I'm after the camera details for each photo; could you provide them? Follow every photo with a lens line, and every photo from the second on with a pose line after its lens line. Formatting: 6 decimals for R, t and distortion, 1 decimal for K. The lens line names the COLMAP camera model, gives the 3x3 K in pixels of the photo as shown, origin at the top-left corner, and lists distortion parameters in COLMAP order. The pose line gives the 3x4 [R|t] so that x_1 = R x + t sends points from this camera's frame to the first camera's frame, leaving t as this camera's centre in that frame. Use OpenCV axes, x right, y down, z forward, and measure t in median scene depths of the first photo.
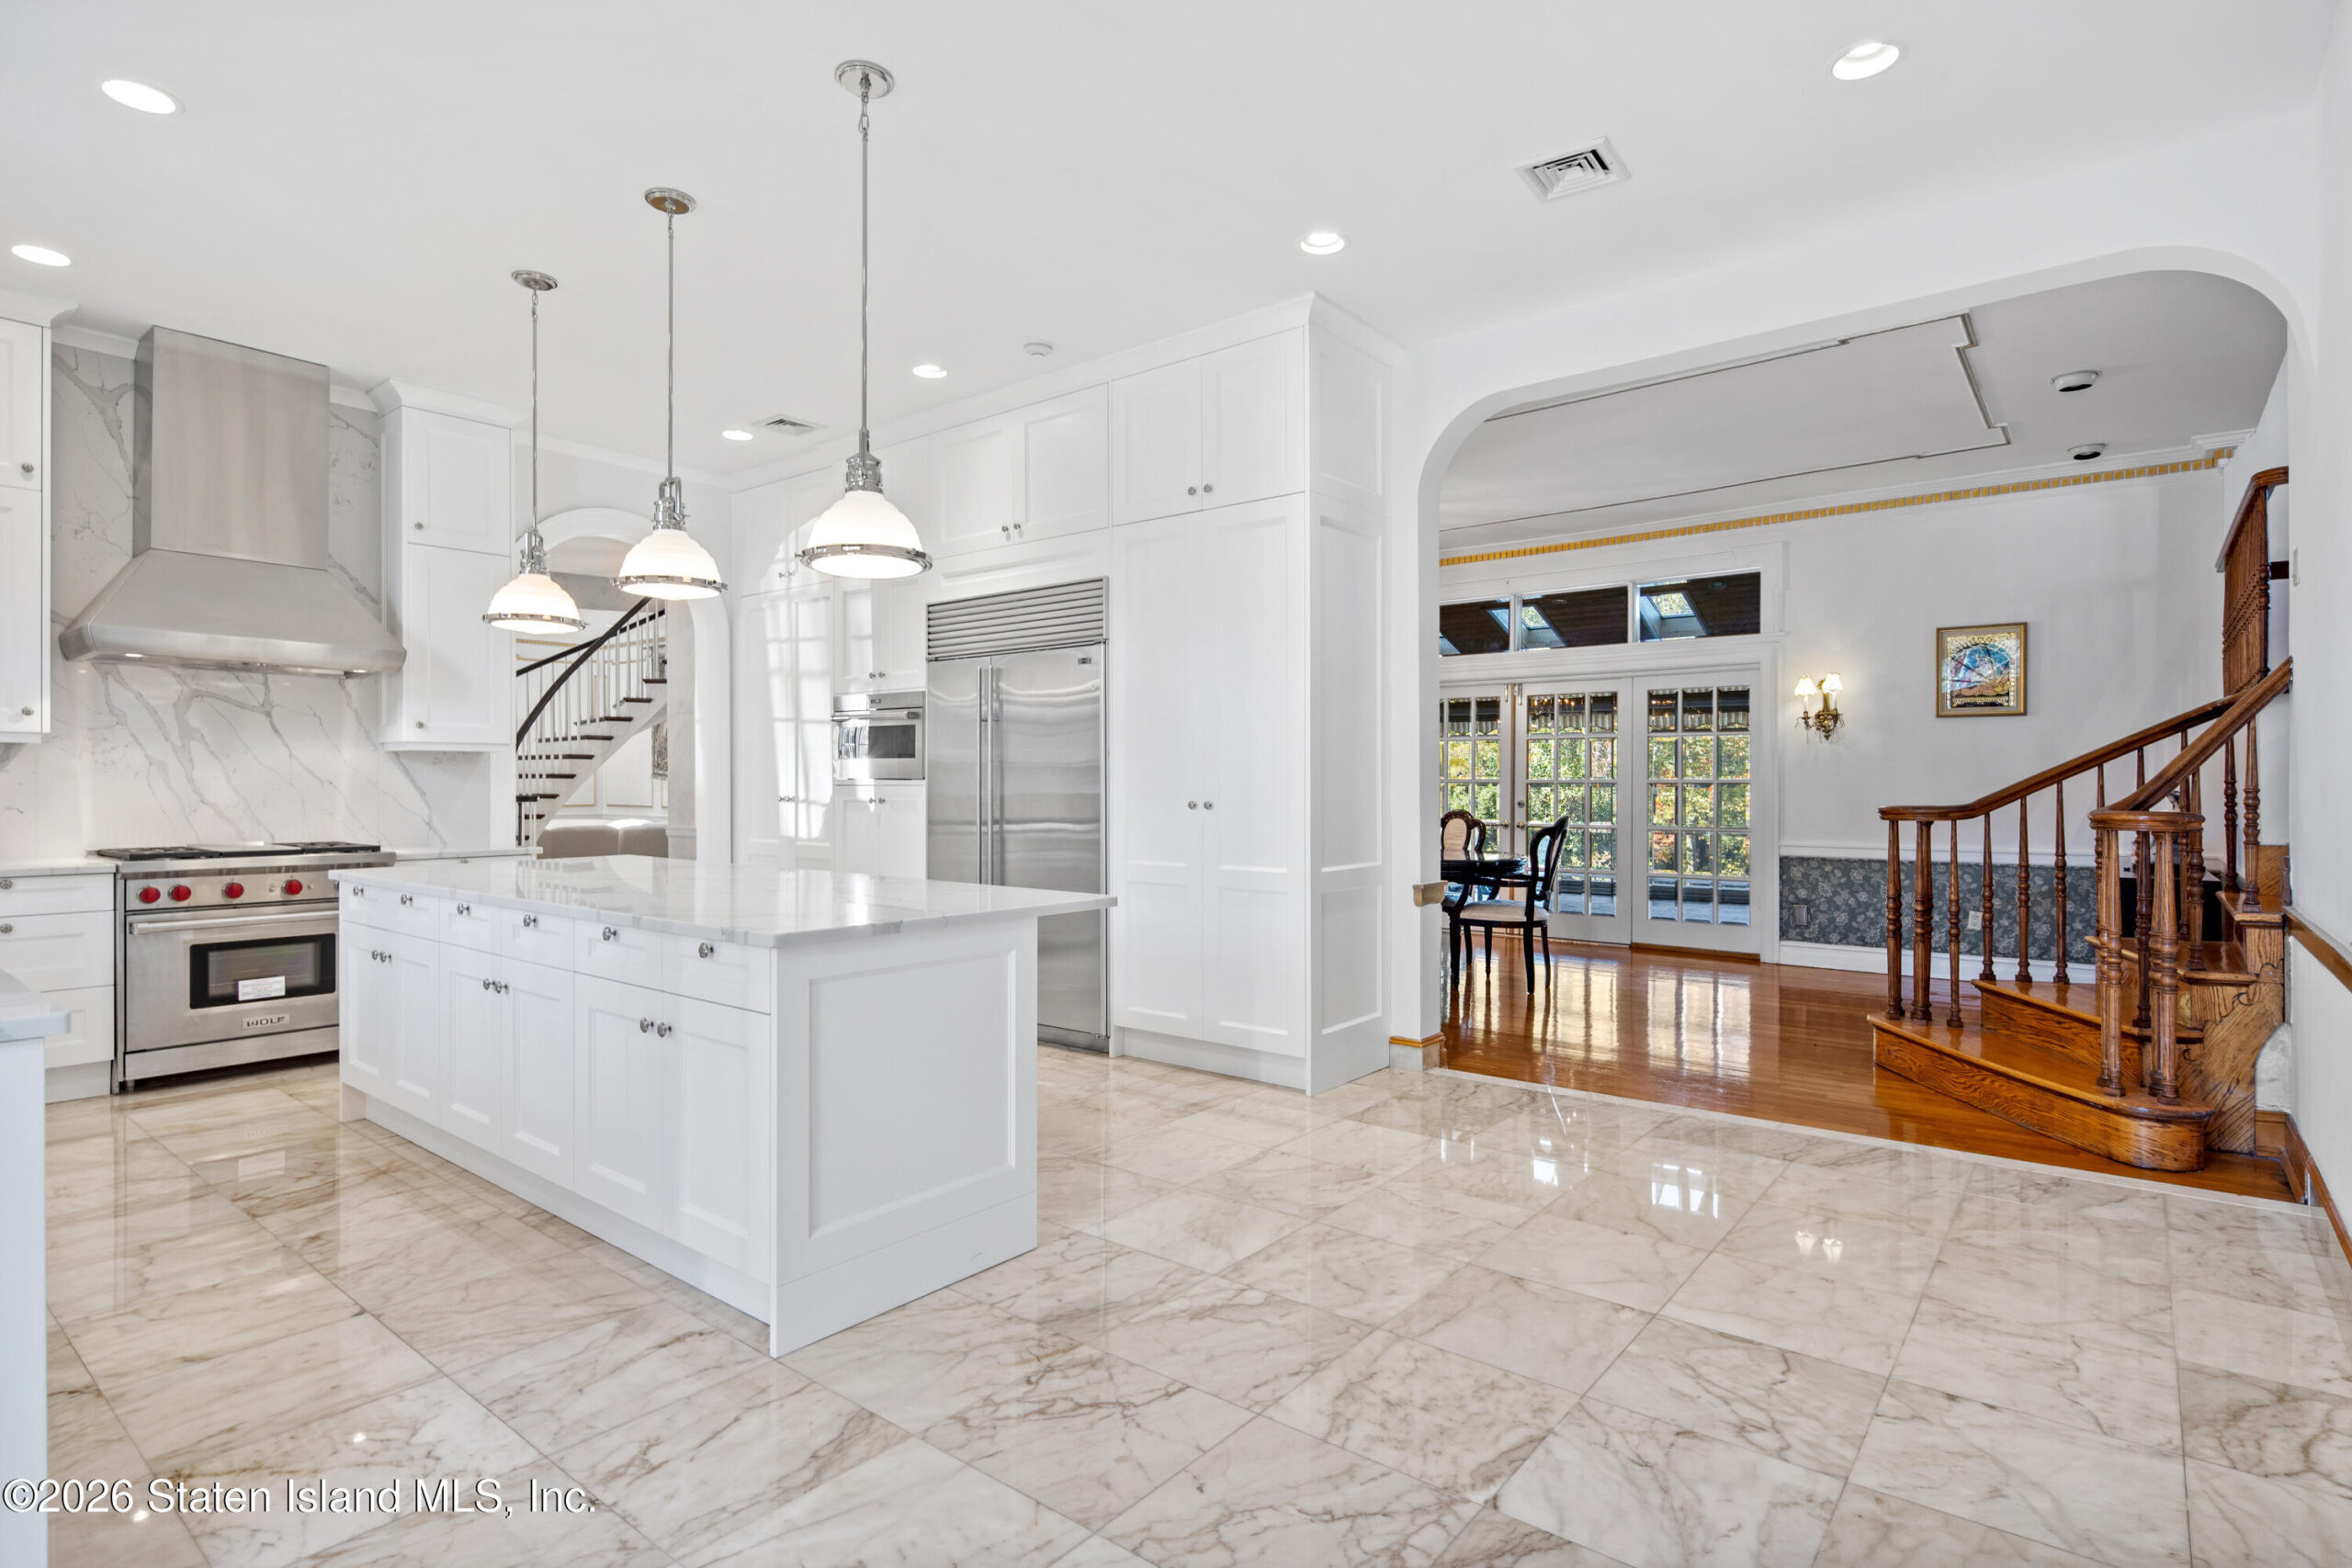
lens RADIAL K [[1170.8, 0, 1193.8], [0, 1170.8, 780.3], [0, 0, 1]] dist [0.004499, -0.005216]
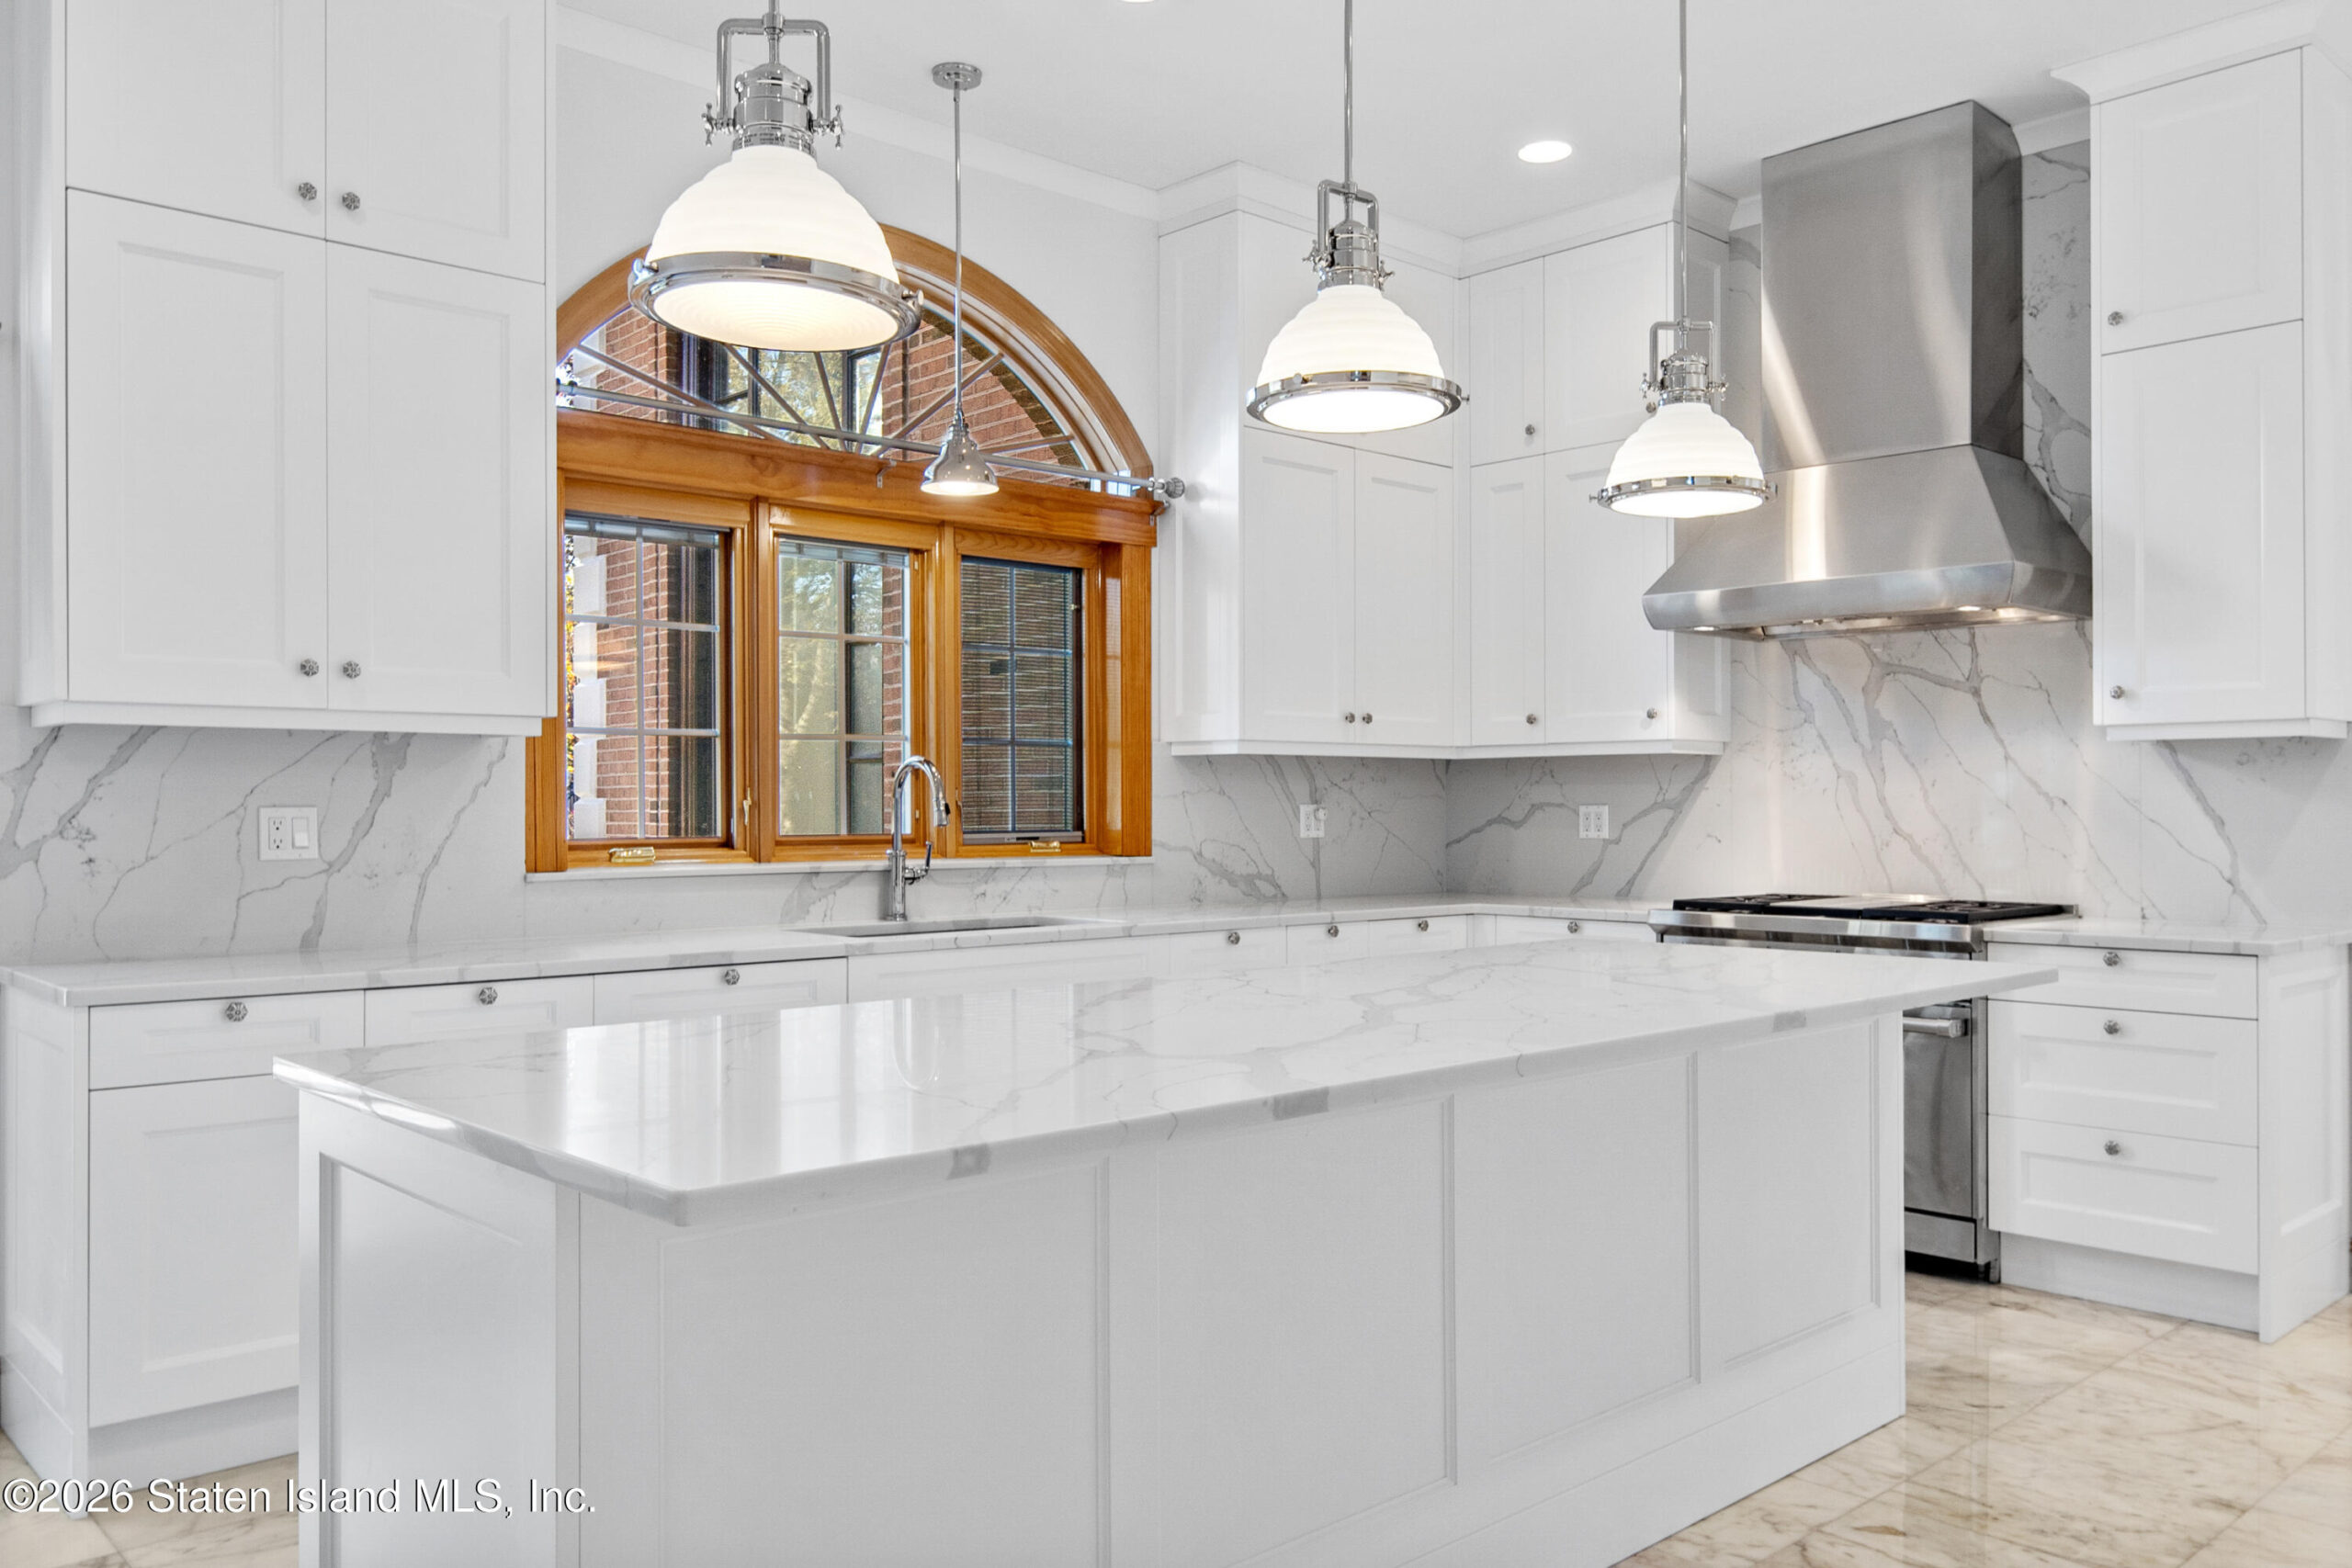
lens RADIAL K [[1797.7, 0, 1176.5], [0, 1797.7, 796.9], [0, 0, 1]] dist [0.000142, 0.003273]
pose [[-0.158717, -0.005815, -0.987307, 0.234728], [0.004519, 0.999968, -0.006616, 0.003710], [0.987314, -0.005512, -0.158686, 0.792114]]
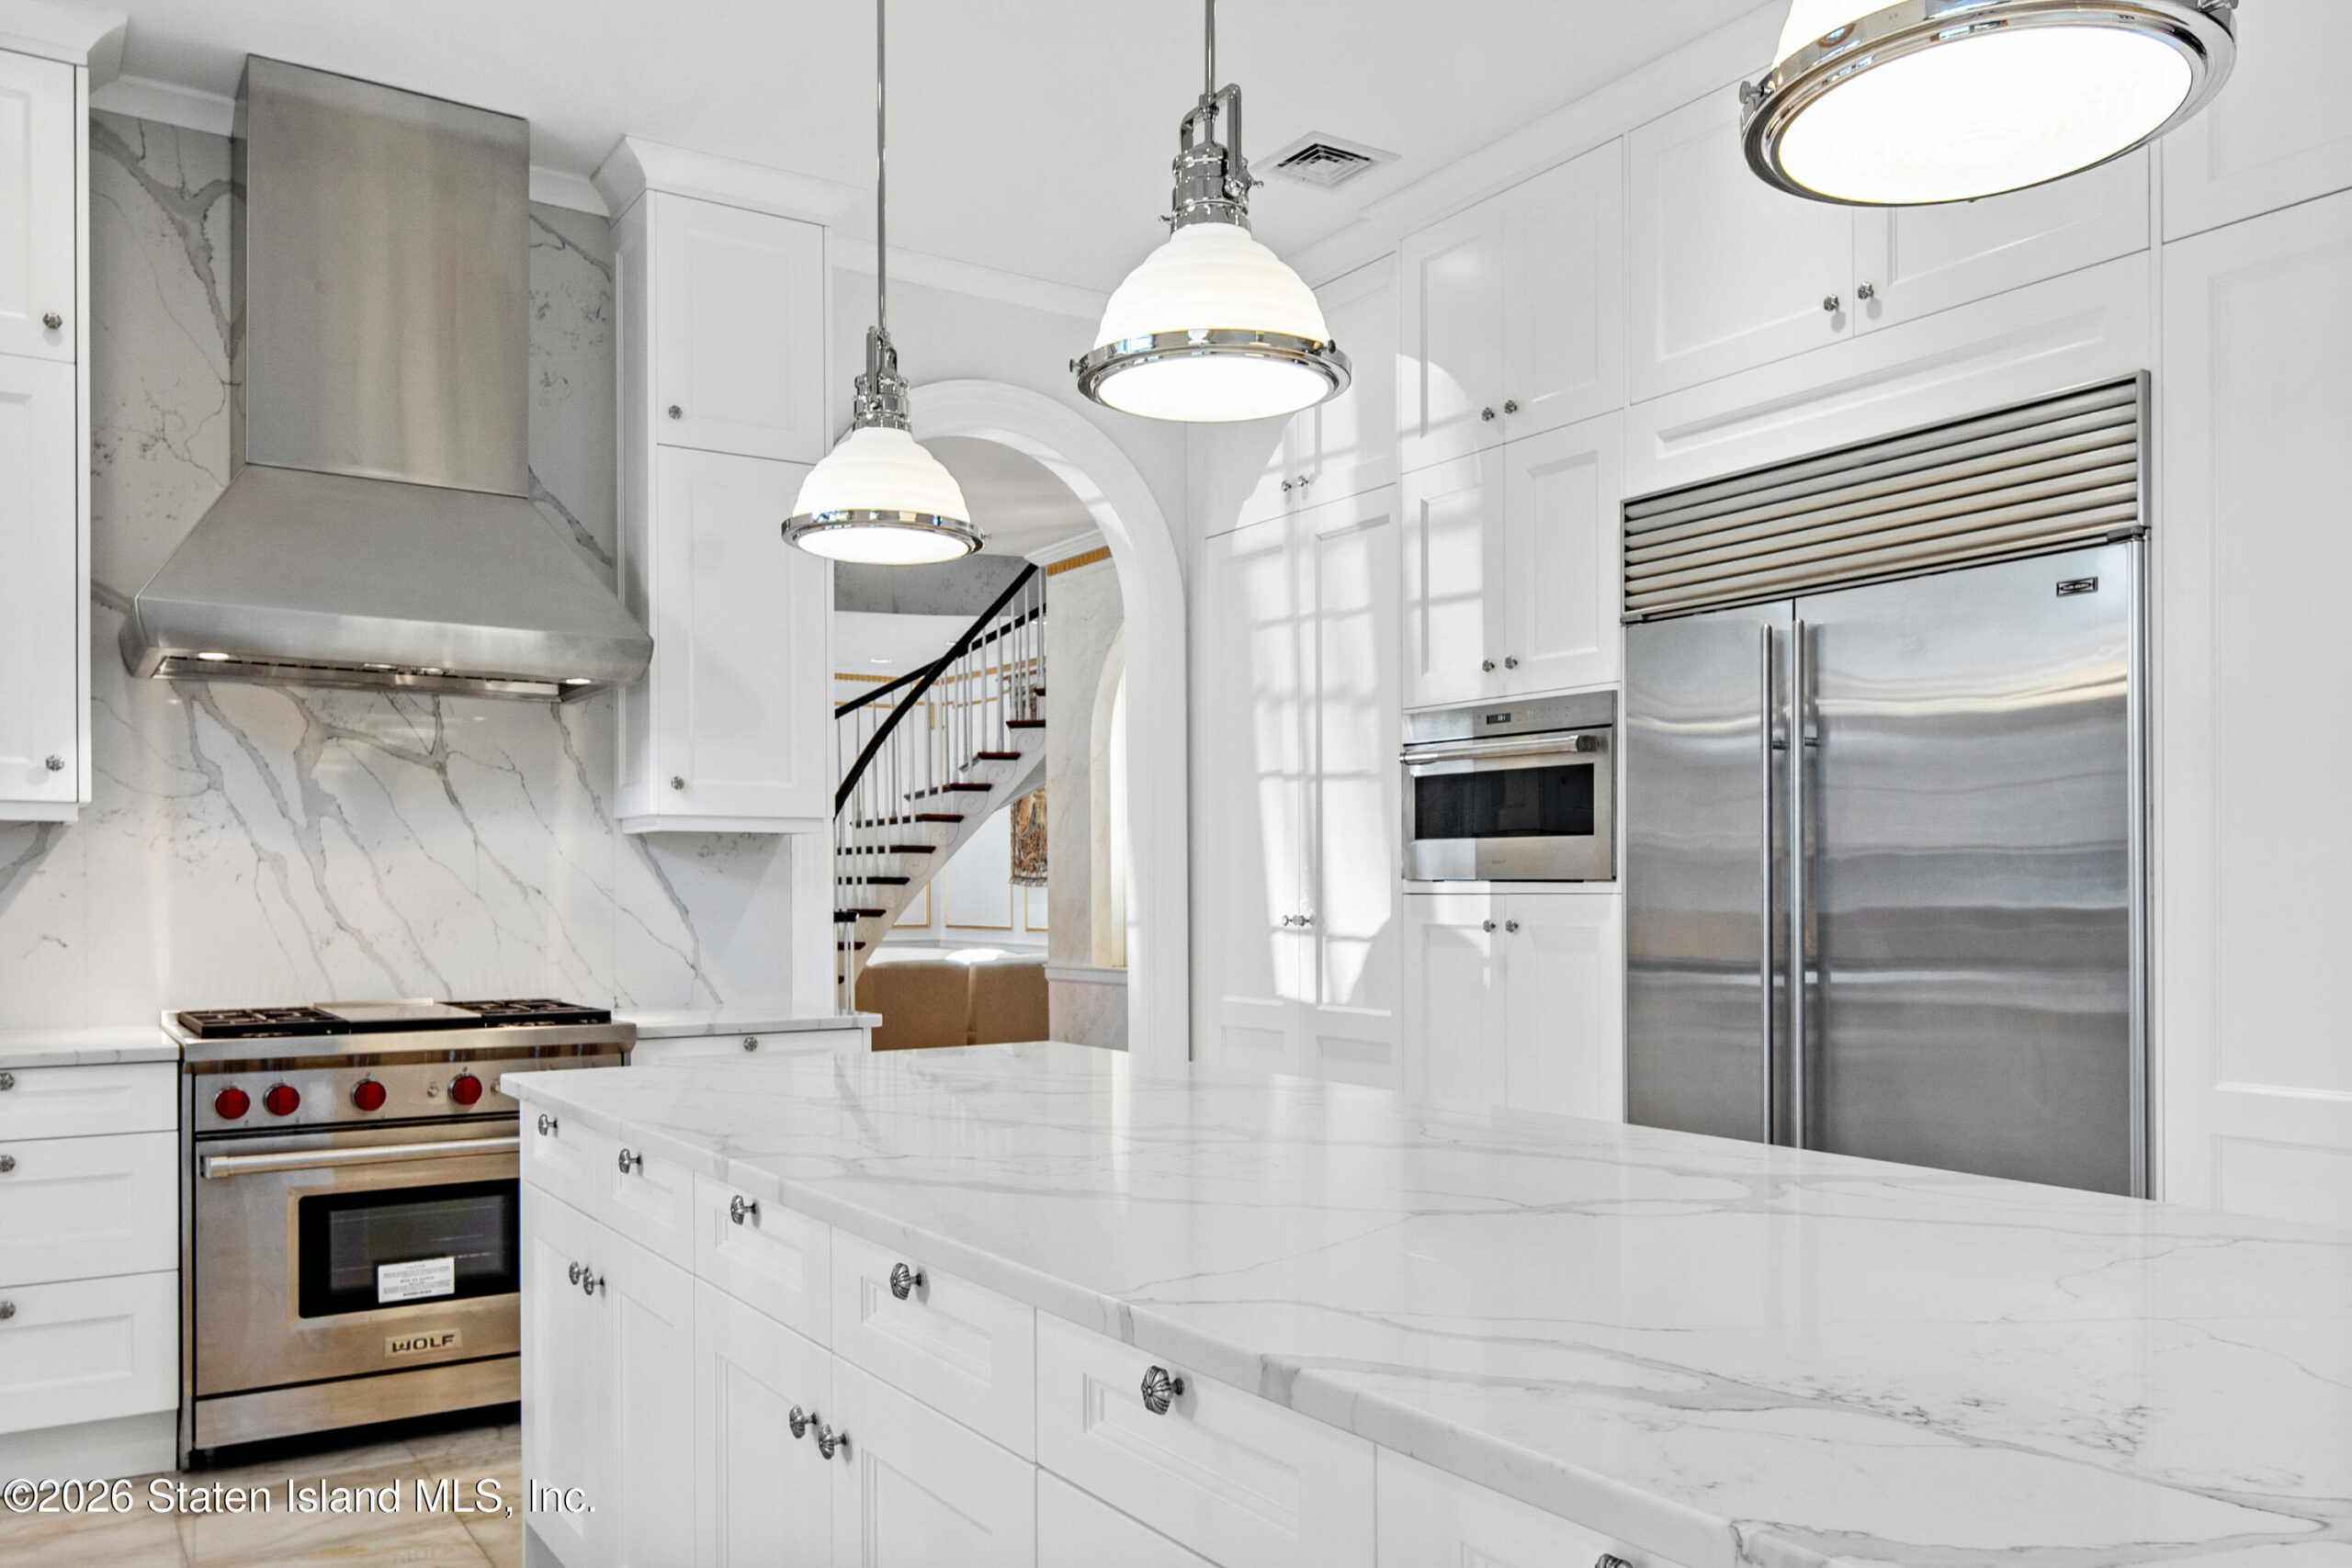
lens RADIAL K [[1797.7, 0, 1191.8], [0, 1797.7, 885.9], [0, 0, 1]] dist [0.000142, 0.003273]
pose [[0.949681, -0.004306, -0.313188, -0.201895], [0.004349, 0.999990, -0.000563, 0.001343], [0.313188, -0.000827, 0.949691, 0.328675]]
